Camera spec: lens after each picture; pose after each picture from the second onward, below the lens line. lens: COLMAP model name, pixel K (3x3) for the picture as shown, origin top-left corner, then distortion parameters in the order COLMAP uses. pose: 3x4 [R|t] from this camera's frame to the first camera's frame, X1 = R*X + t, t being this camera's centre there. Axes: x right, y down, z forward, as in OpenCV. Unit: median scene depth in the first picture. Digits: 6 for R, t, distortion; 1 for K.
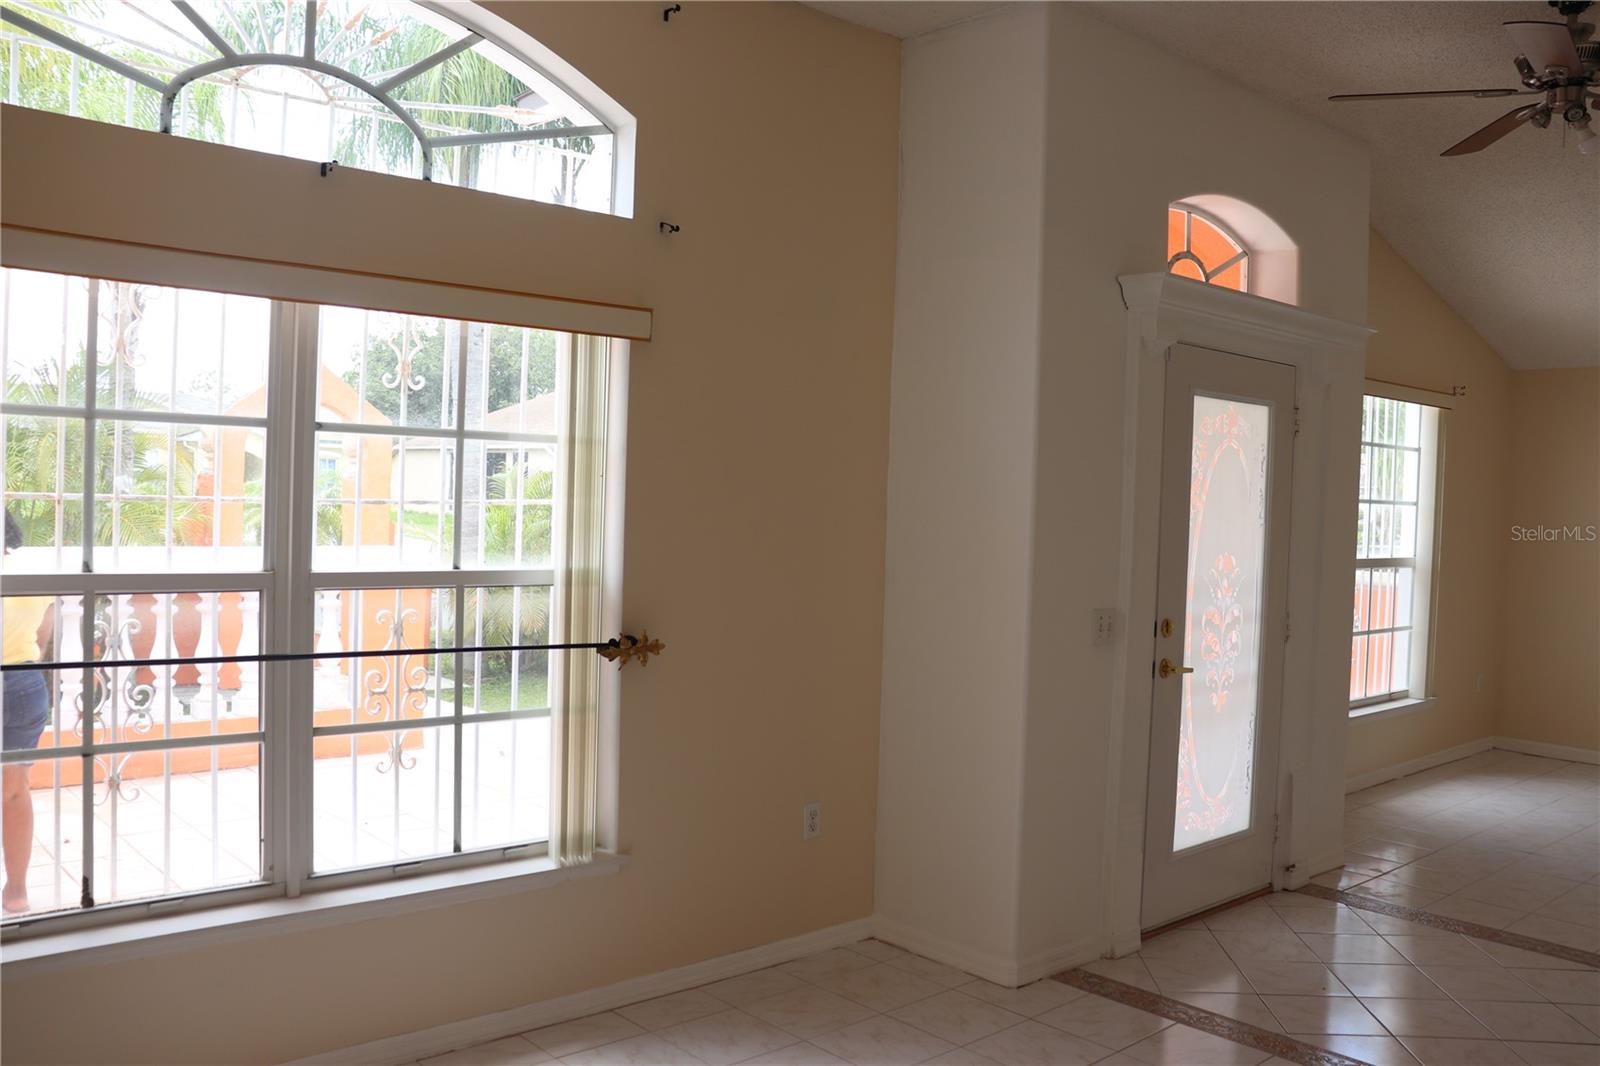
lens RADIAL K [[1320.6, 0, 803.9], [0, 1320.6, 538.7], [0, 0, 1]] dist [-0.176479, 0.165383]
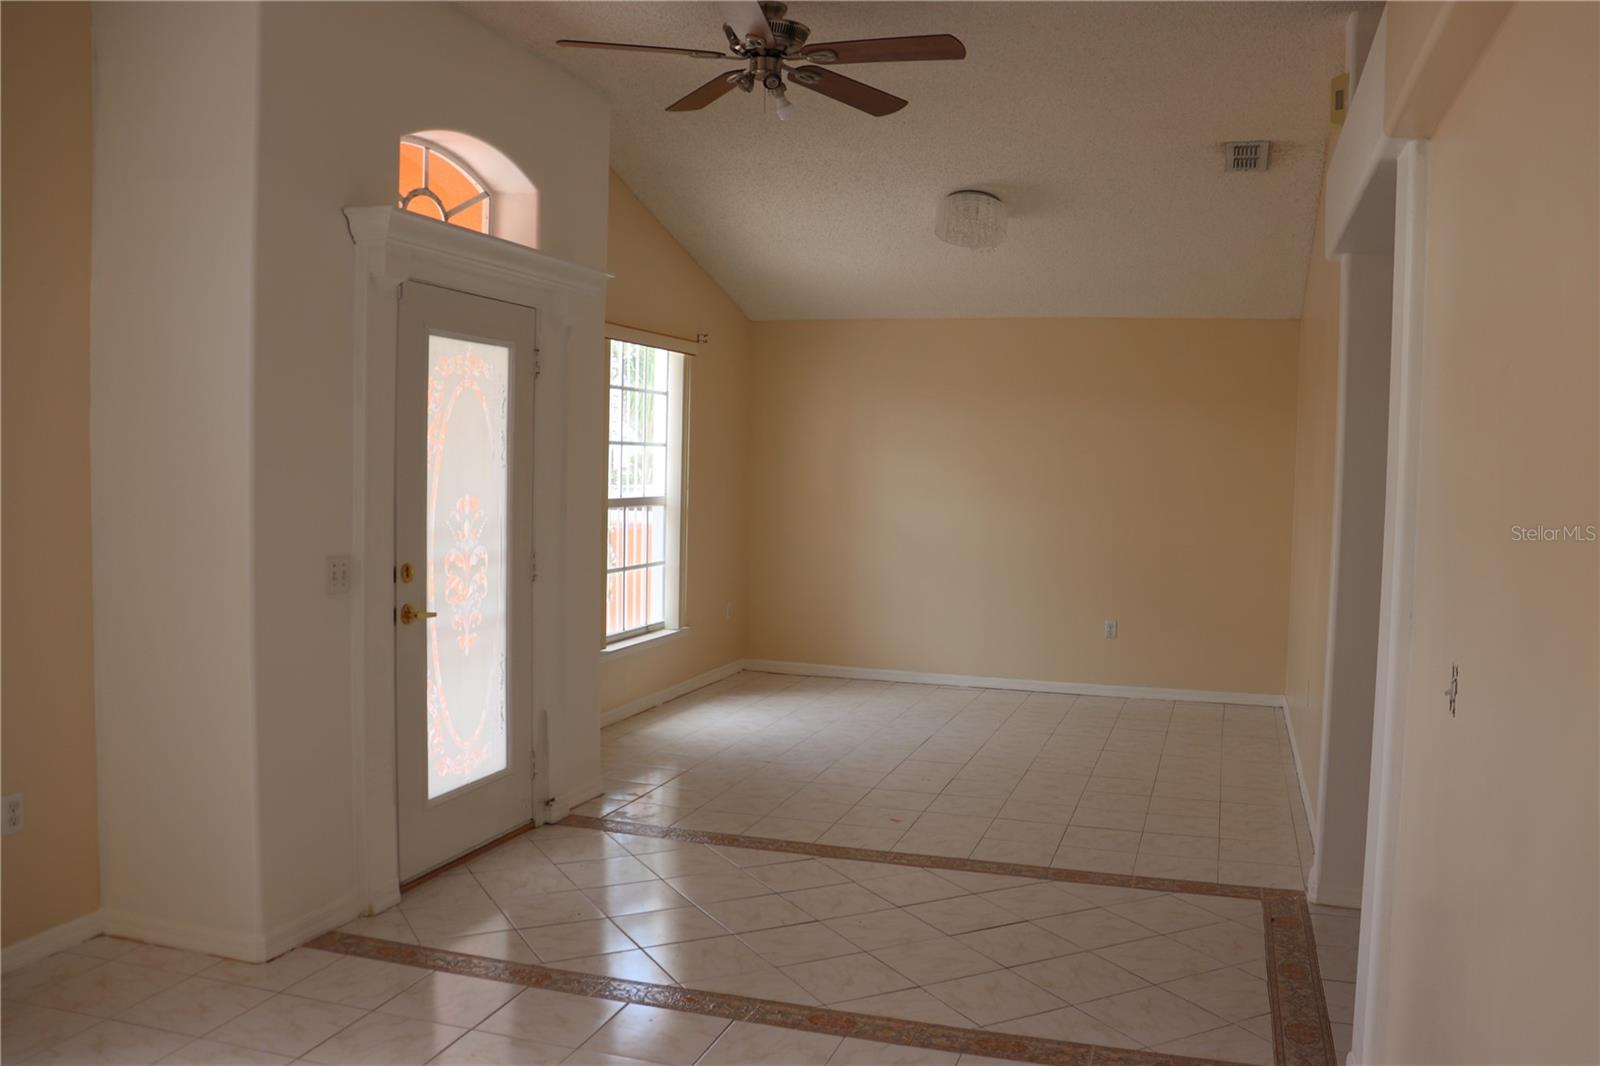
lens RADIAL K [[1320.6, 0, 810.7], [0, 1320.6, 538.4], [0, 0, 1]] dist [-0.176479, 0.165383]
pose [[0.860943, -0.043180, 0.506866, 0.044705], [0.023751, 0.998716, 0.044739, 0.005987], [-0.508147, -0.026479, 0.860863, 0.006346]]
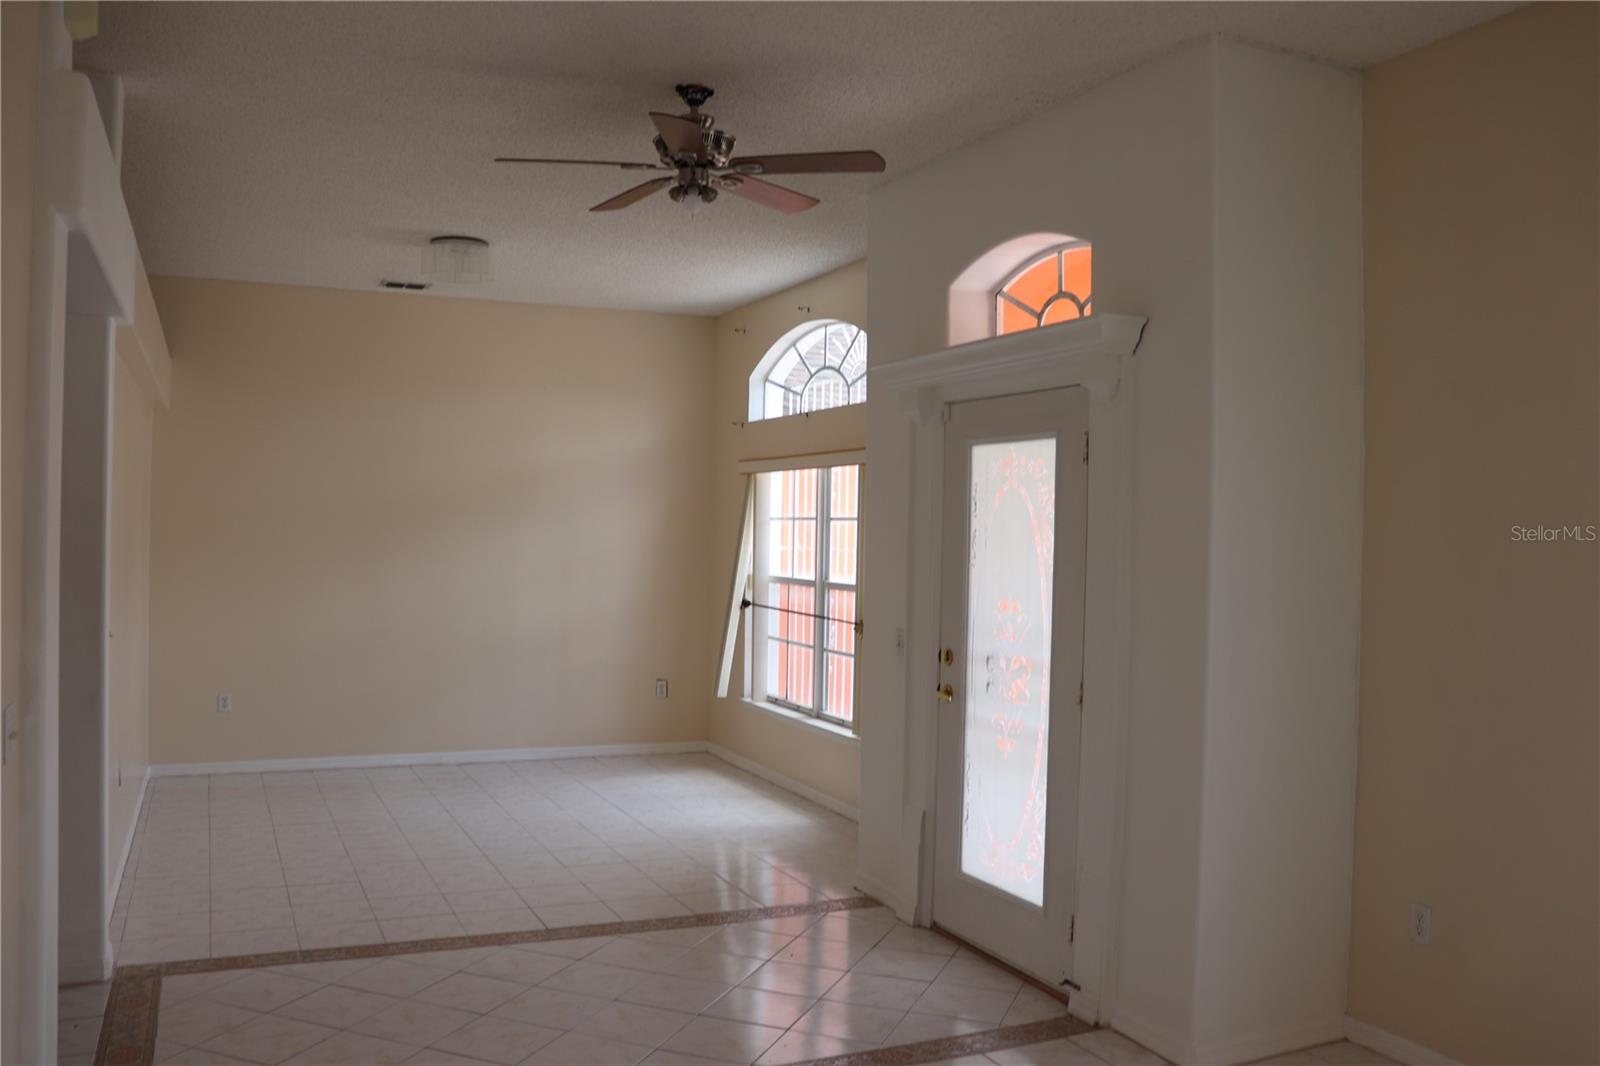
lens RADIAL K [[1320.6, 0, 798.7], [0, 1320.6, 530.0], [0, 0, 1]] dist [-0.176479, 0.165383]
pose [[-0.297489, -0.039568, -0.953905, 1.364618], [-0.060667, 0.997905, -0.022473, -0.007411], [0.952796, 0.051185, -0.299267, 1.176619]]
